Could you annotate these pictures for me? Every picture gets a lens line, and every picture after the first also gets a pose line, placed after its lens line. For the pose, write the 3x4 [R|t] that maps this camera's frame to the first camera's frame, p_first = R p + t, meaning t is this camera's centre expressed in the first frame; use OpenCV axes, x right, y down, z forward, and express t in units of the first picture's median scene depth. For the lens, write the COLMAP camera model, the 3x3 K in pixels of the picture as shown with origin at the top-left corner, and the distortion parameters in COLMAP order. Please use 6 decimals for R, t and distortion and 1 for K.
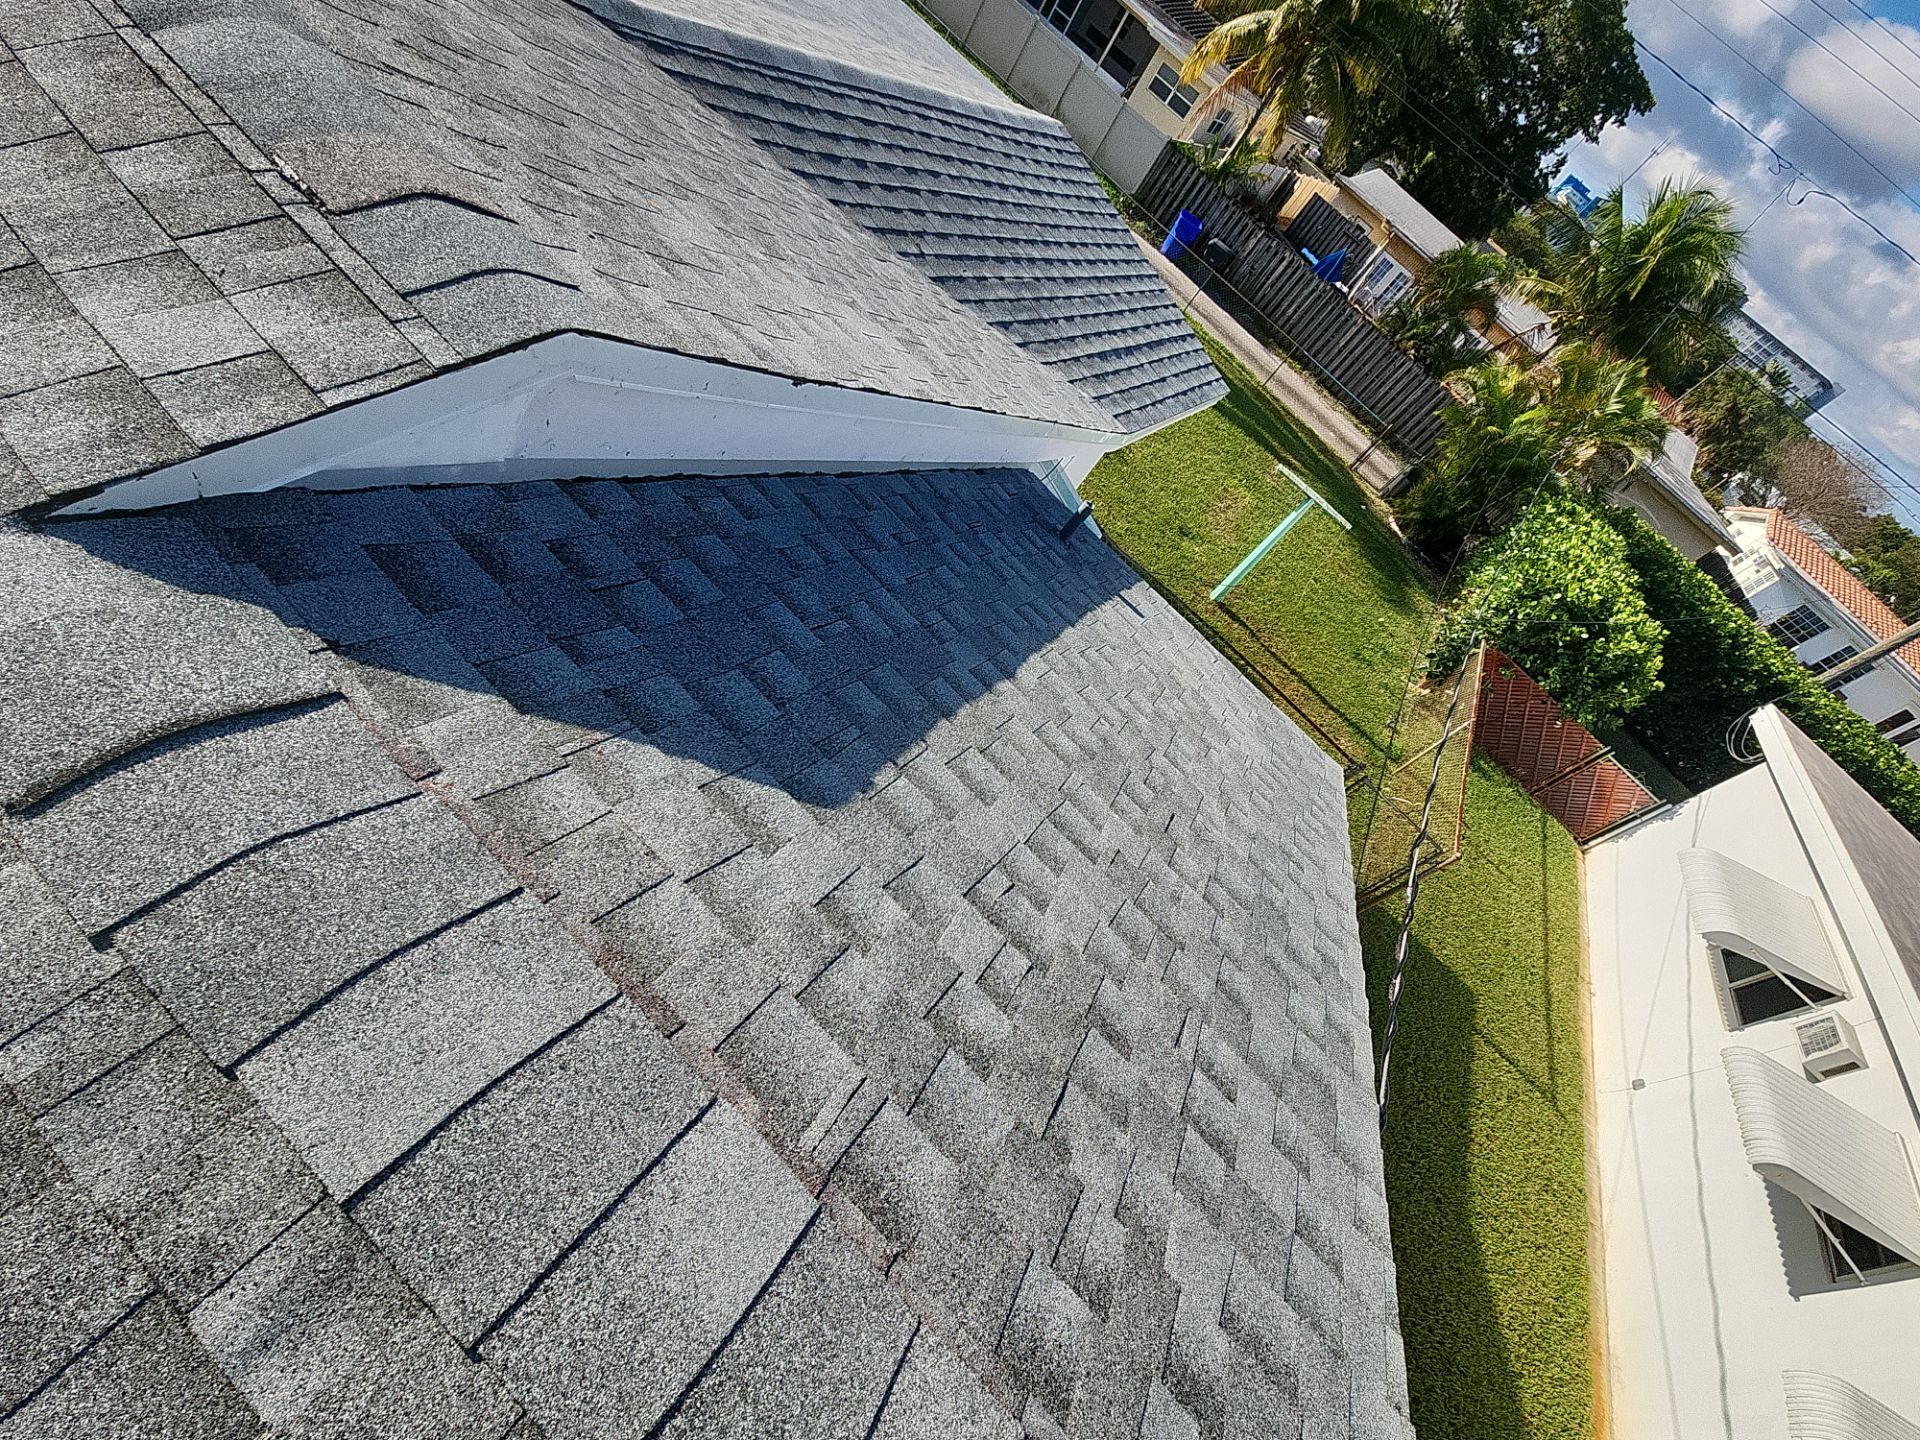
lens RADIAL K [[827.7, 0, 956.0], [0, 827.7, 727.3], [0, 0, 1]] dist [-0.000260, -0.005366]
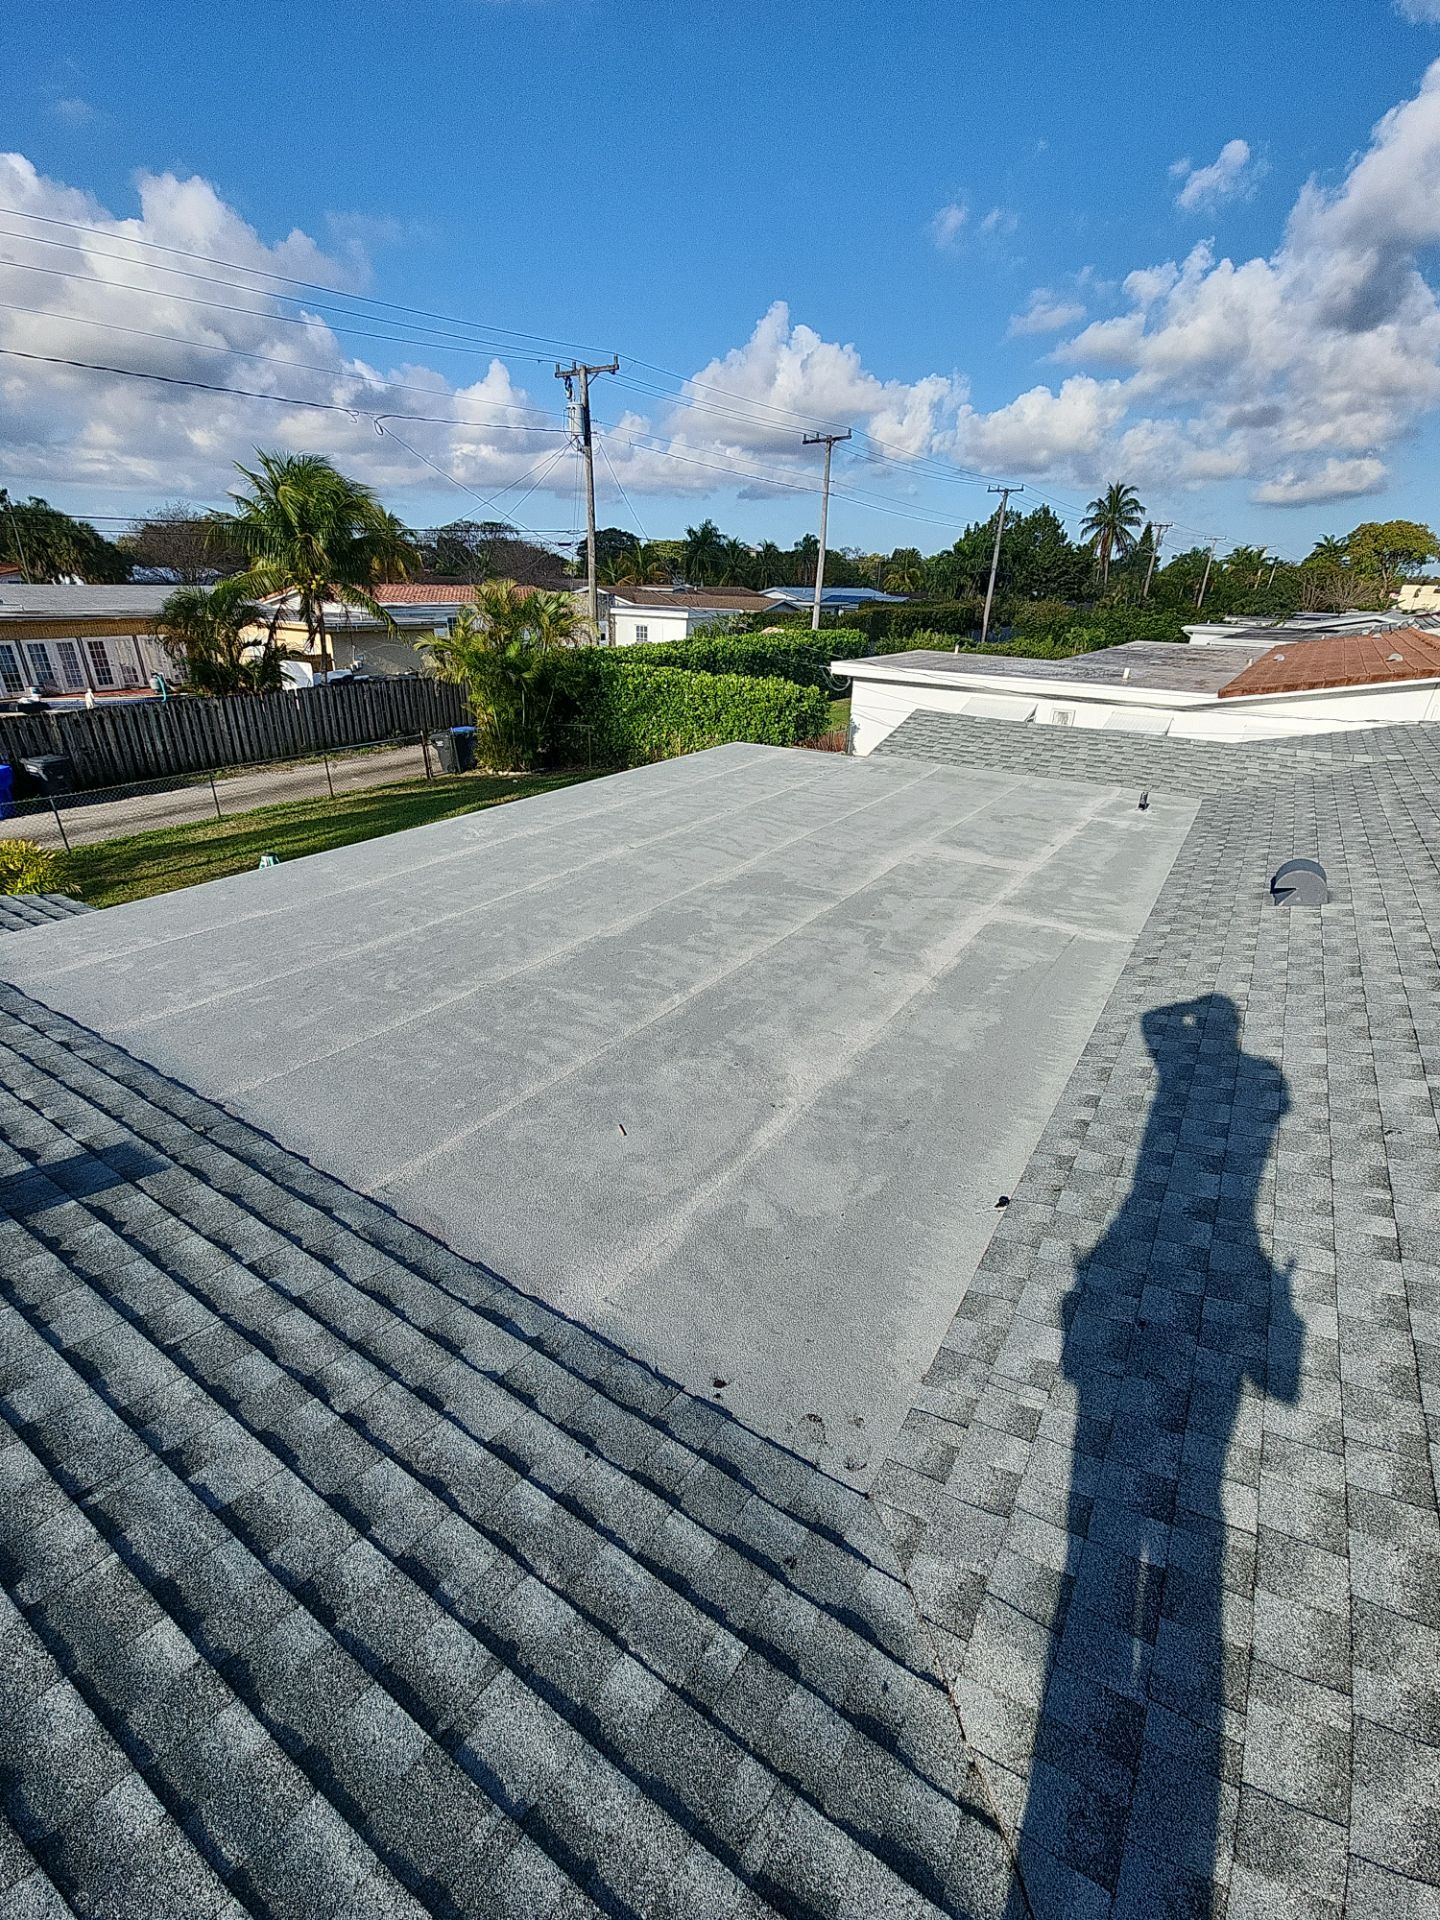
lens RADIAL K [[827.7, 0, 727.6], [0, 827.7, 962.5], [0, 0, 1]] dist [-0.000260, -0.005366]
pose [[-0.063959, -0.812054, 0.580067, -0.358895], [0.707548, 0.373008, 0.600201, -0.530000], [-0.703765, 0.448813, 0.550710, 0.176437]]
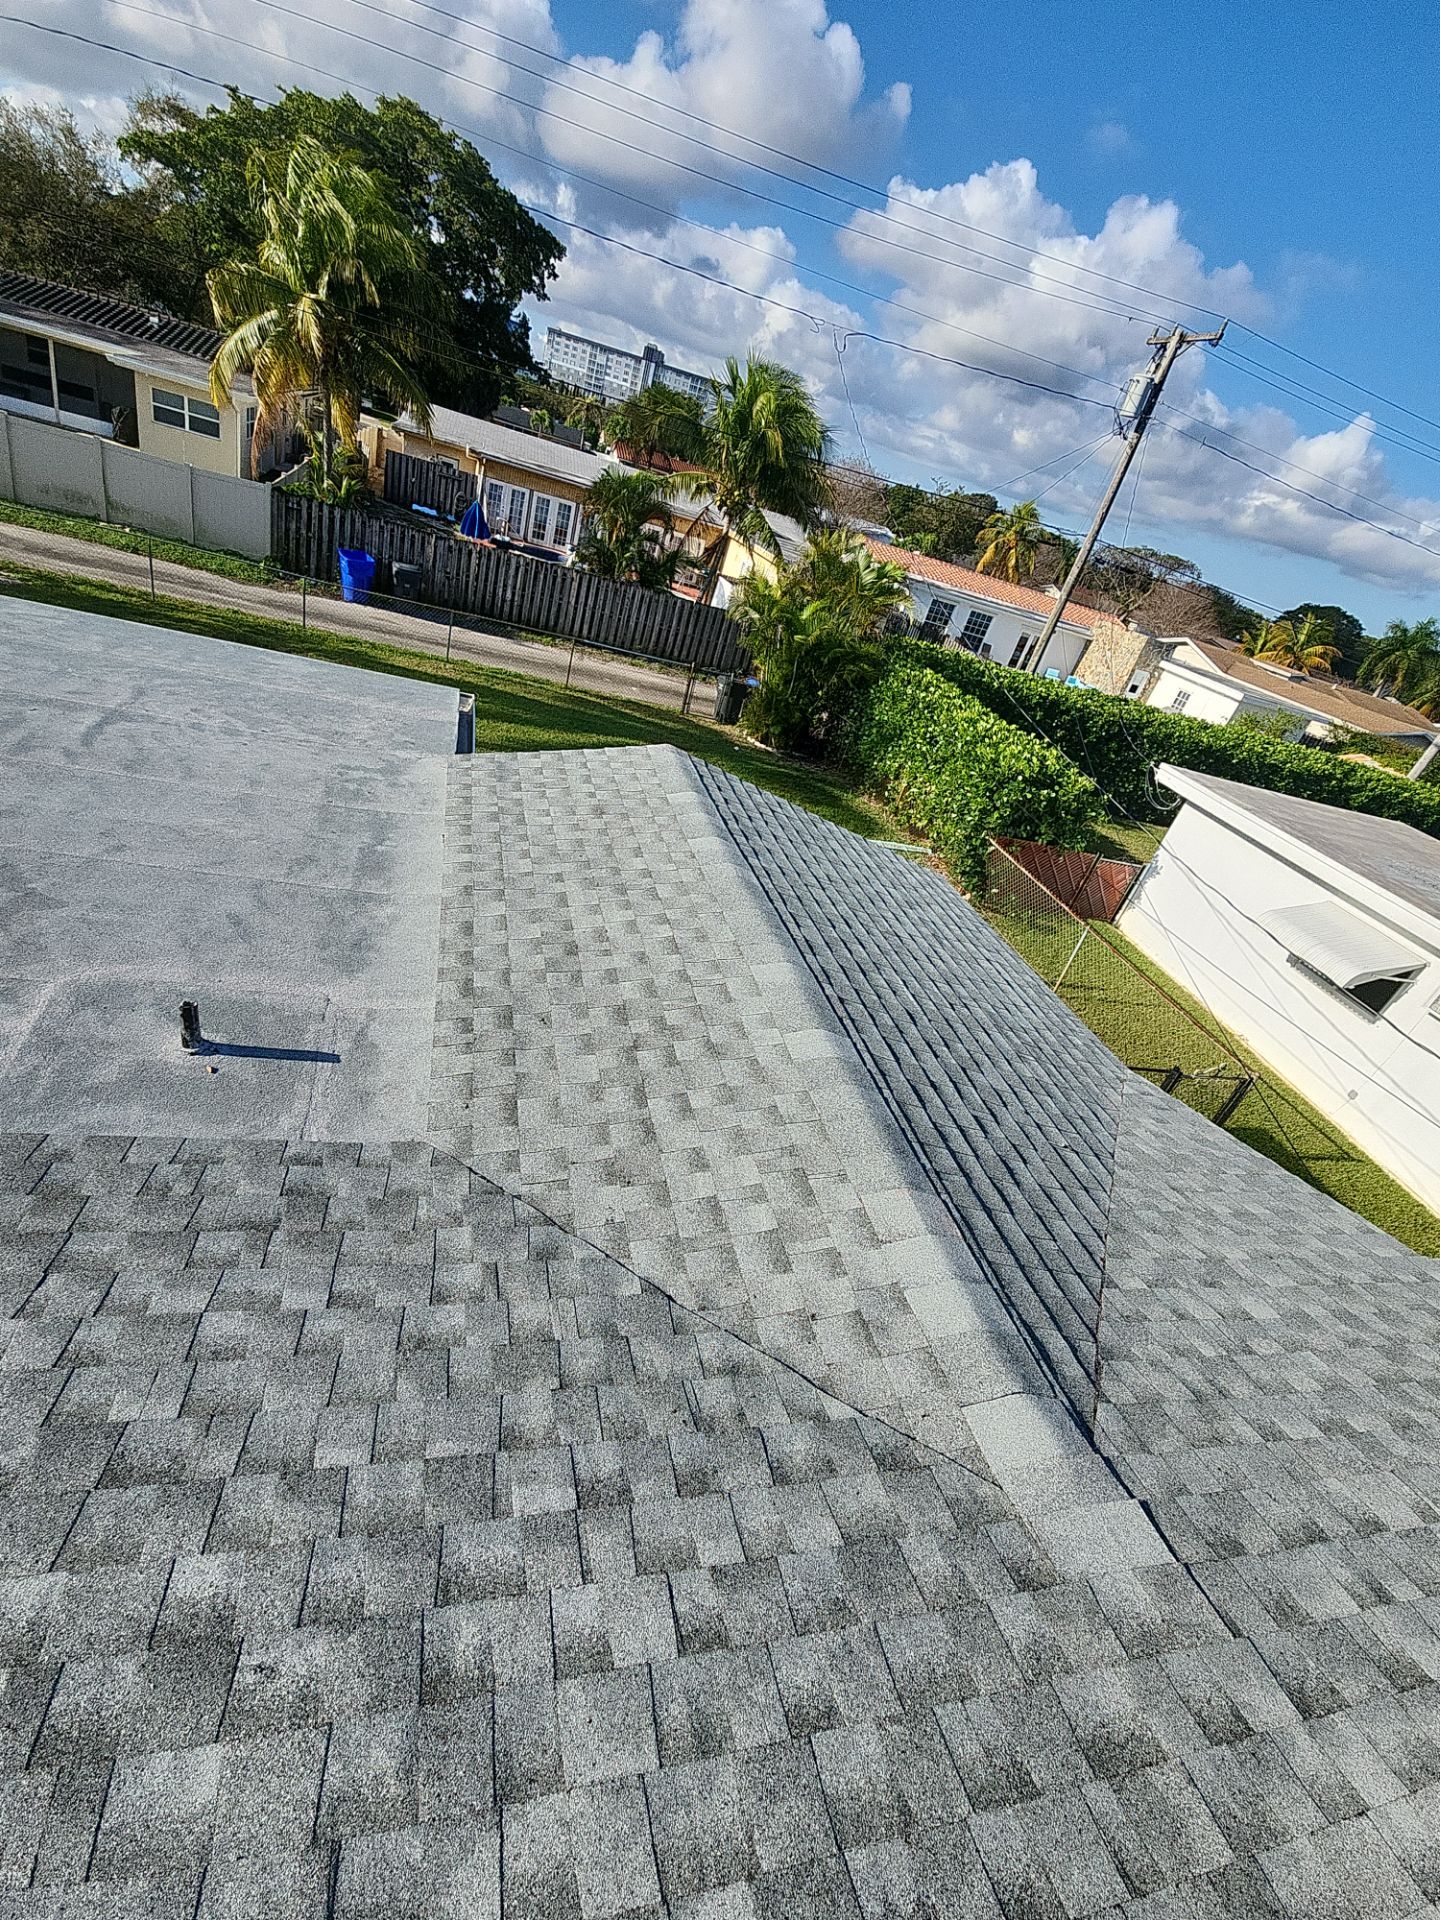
lens RADIAL K [[827.7, 0, 720.4], [0, 827.7, 968.0], [0, 0, 1]] dist [-0.000260, -0.005366]
pose [[0.677431, -0.617501, 0.399724, -0.086830], [0.601614, 0.777787, 0.181957, -0.195314], [-0.423259, 0.117217, 0.898394, 0.078057]]
